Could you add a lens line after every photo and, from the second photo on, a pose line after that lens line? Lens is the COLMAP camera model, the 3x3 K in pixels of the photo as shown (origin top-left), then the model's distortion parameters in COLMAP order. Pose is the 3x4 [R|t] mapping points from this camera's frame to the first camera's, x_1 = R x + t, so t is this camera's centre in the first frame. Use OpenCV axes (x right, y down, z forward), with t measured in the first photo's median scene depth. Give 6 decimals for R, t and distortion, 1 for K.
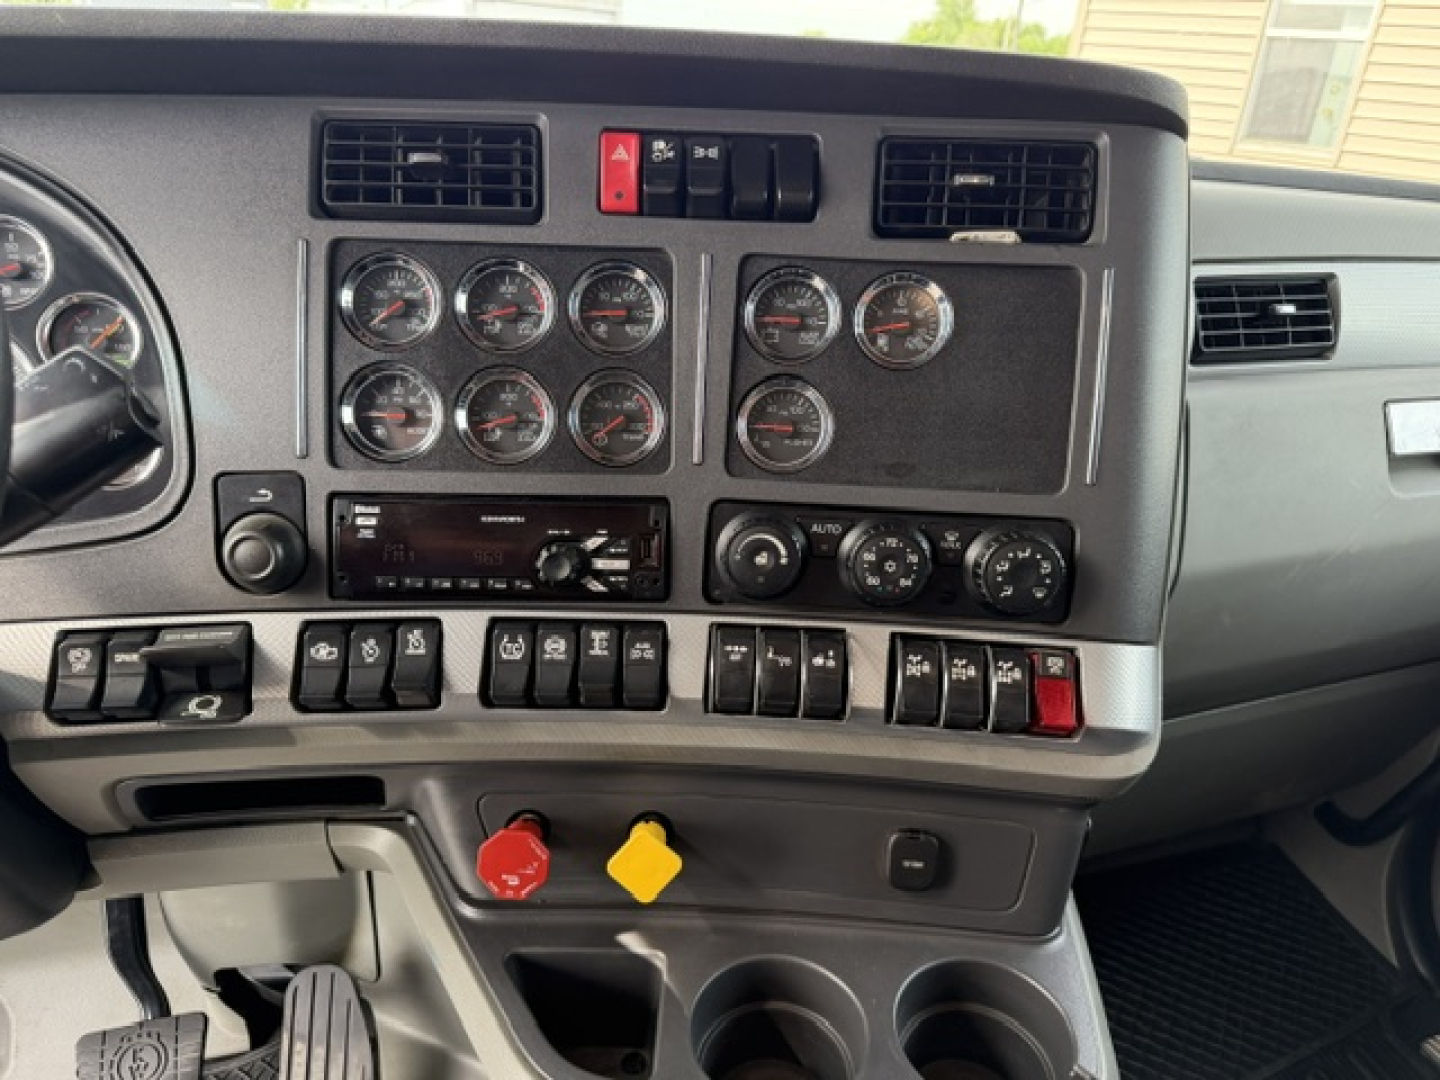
lens RADIAL K [[1032.5, 0, 720.0], [0, 1032.5, 540.0], [0, 0, 1]] dist [0.065480, -0.133915]
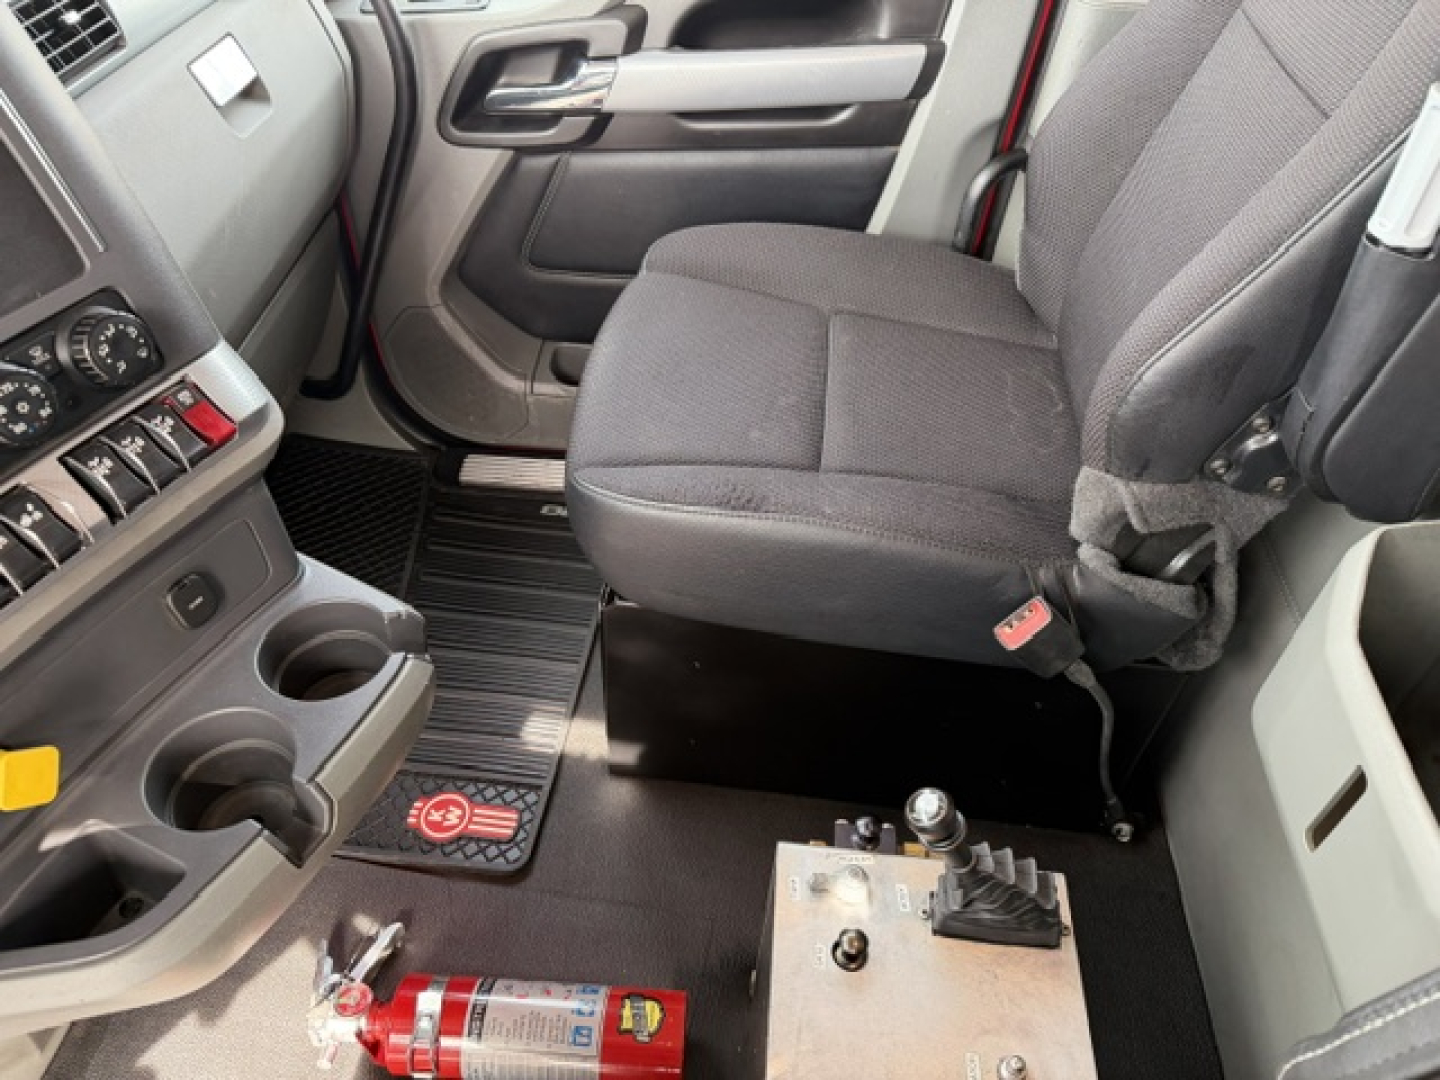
lens RADIAL K [[1032.5, 0, 720.0], [0, 1032.5, 540.0], [0, 0, 1]] dist [0.065480, -0.133915]
pose [[0.371138, -0.652791, 0.660394, -0.349748], [0.369263, 0.756293, 0.540061, -0.175700], [-0.851998, 0.043422, 0.521741, -0.152786]]
